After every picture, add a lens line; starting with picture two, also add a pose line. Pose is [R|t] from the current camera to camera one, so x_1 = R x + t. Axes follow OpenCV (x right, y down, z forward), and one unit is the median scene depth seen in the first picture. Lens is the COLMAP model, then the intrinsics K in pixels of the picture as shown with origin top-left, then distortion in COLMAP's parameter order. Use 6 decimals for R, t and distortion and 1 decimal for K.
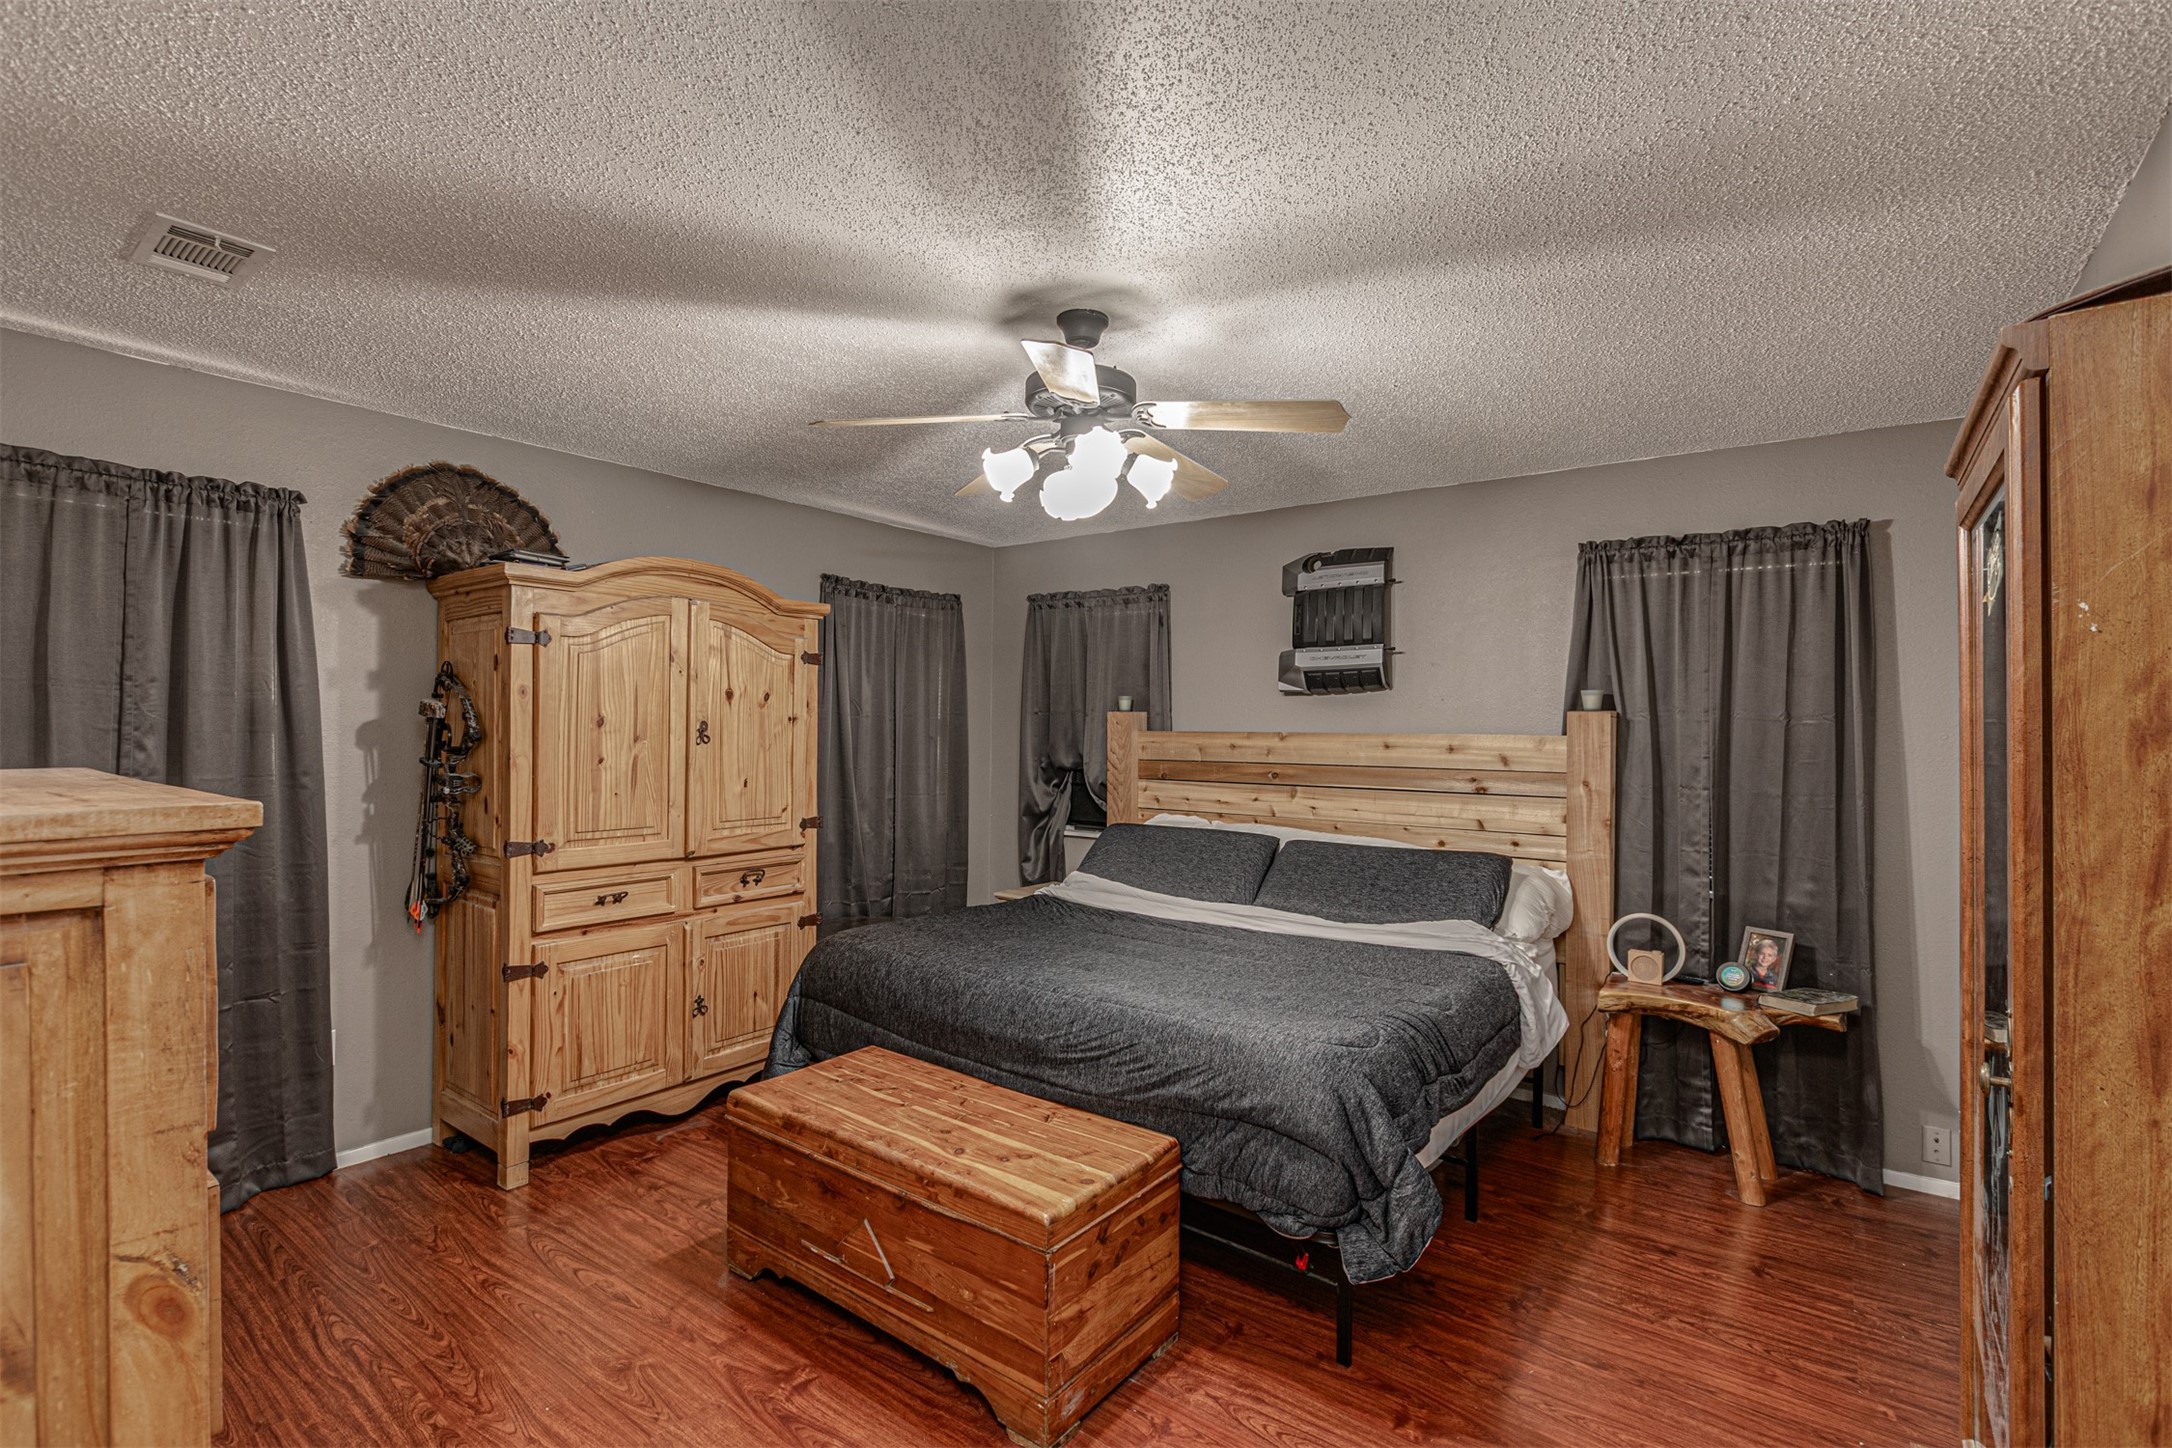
lens RADIAL K [[1016.1, 0, 1084.7], [0, 1016.1, 718.5], [0, 0, 1]] dist [0.002042, -0.002402]
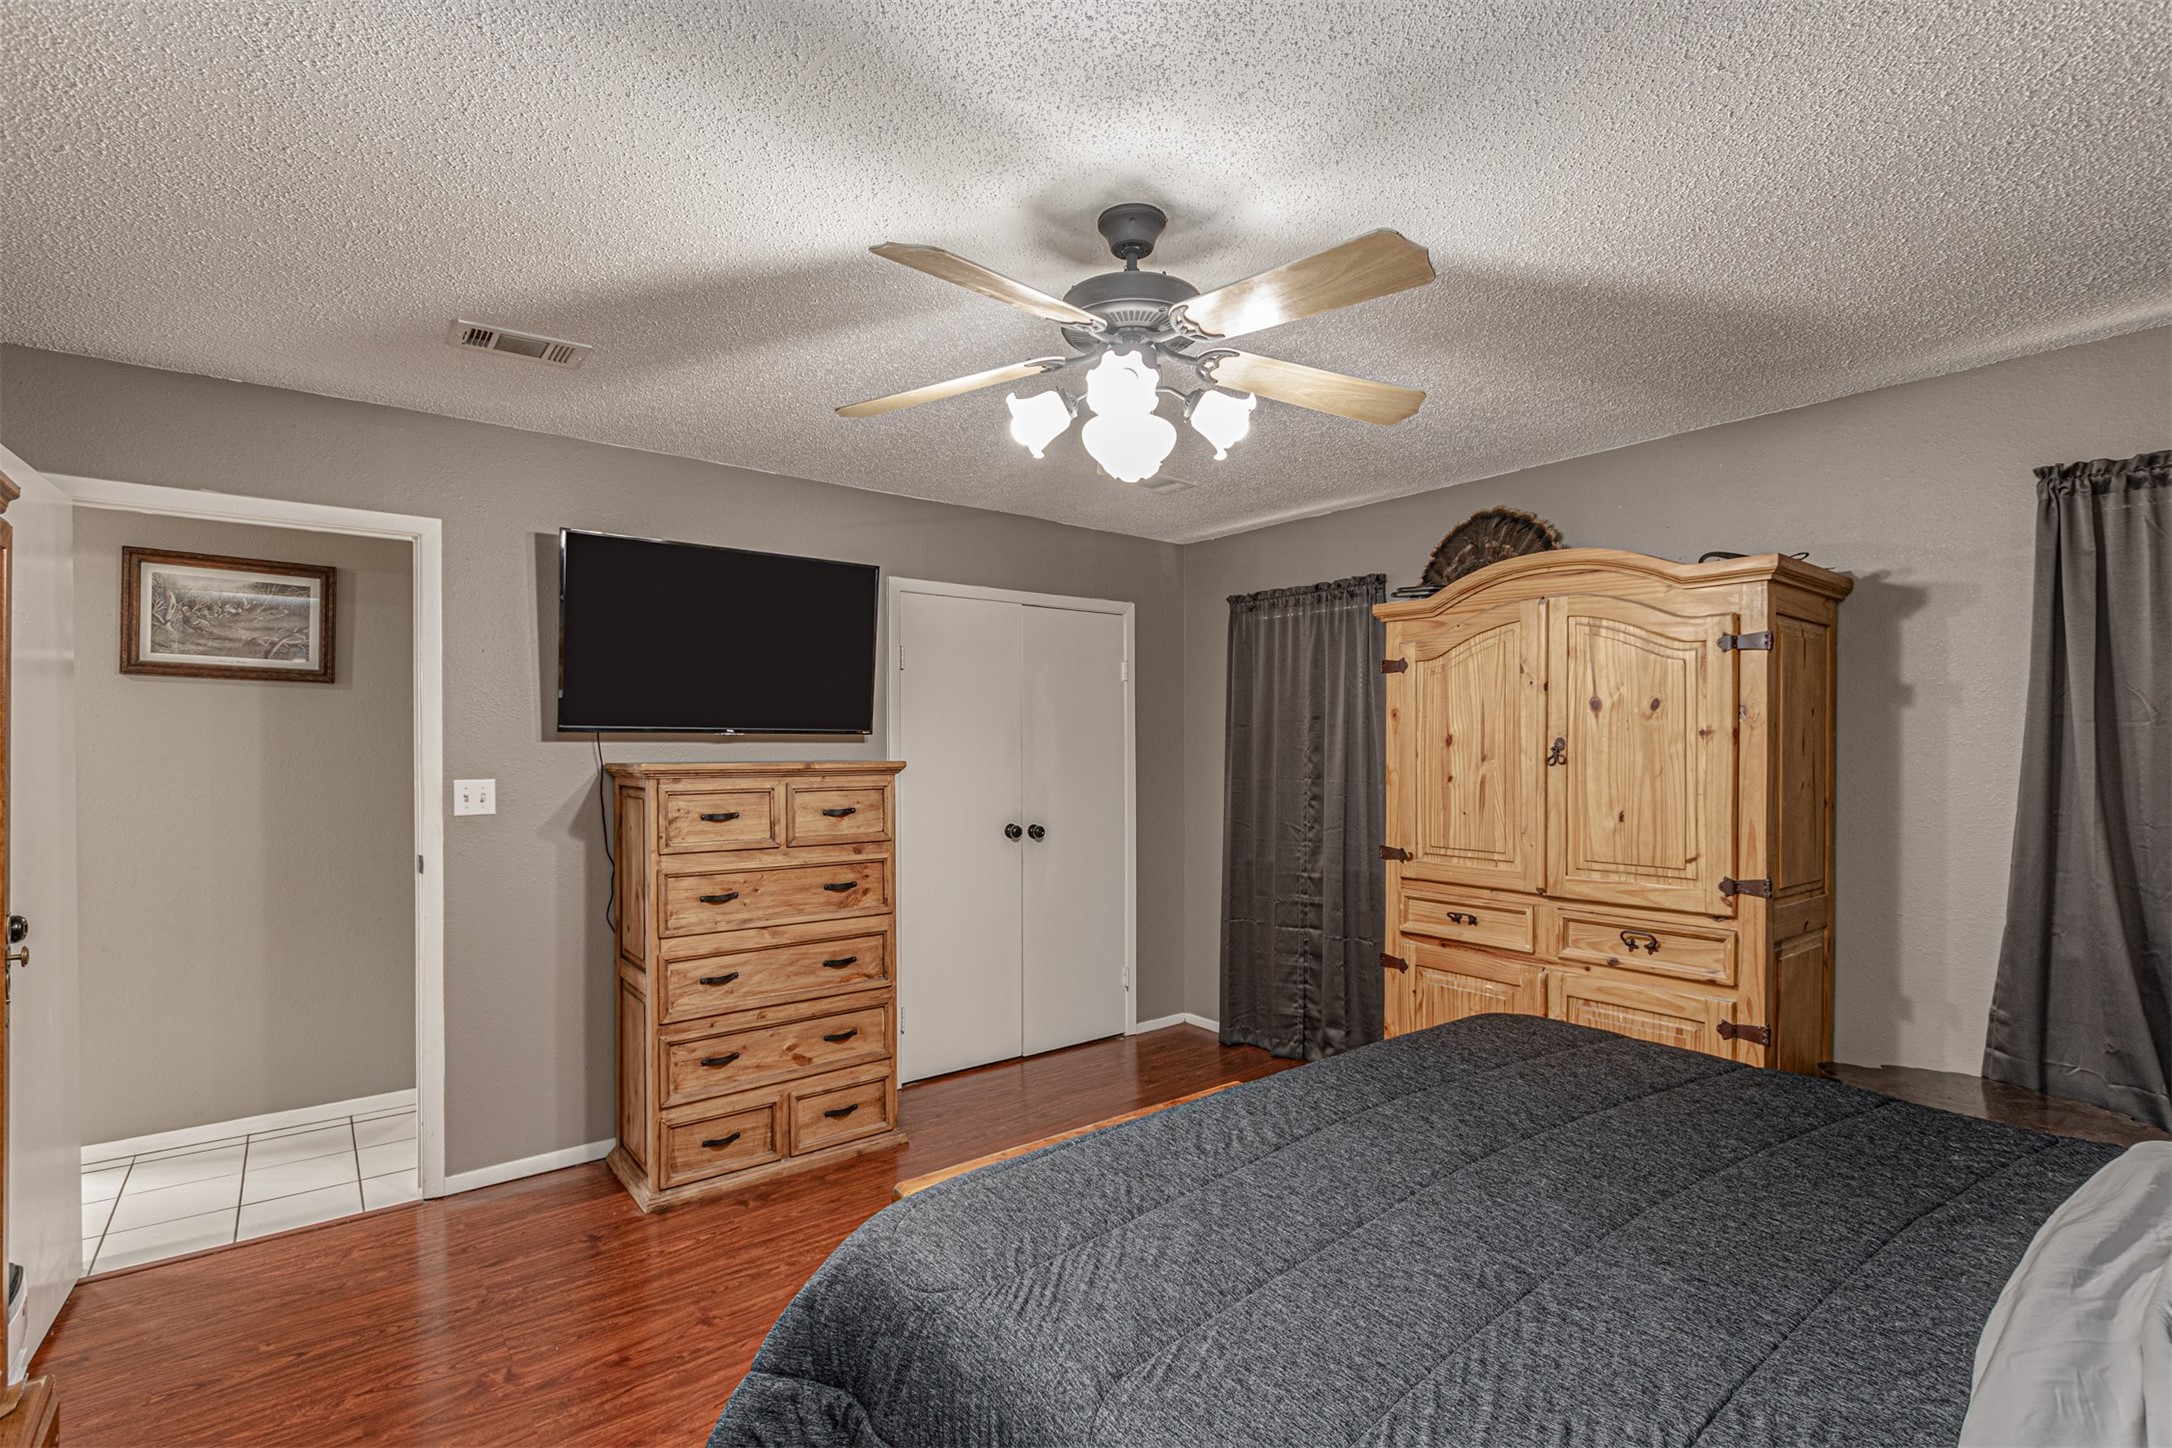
lens RADIAL K [[1016.1, 0, 1091.0], [0, 1016.1, 744.5], [0, 0, 1]] dist [0.002042, -0.002402]
pose [[-0.260136, -0.006845, -0.965548, 0.573873], [0.007233, 0.999933, -0.009037, 0.013142], [0.965545, -0.009335, -0.260069, 0.884090]]
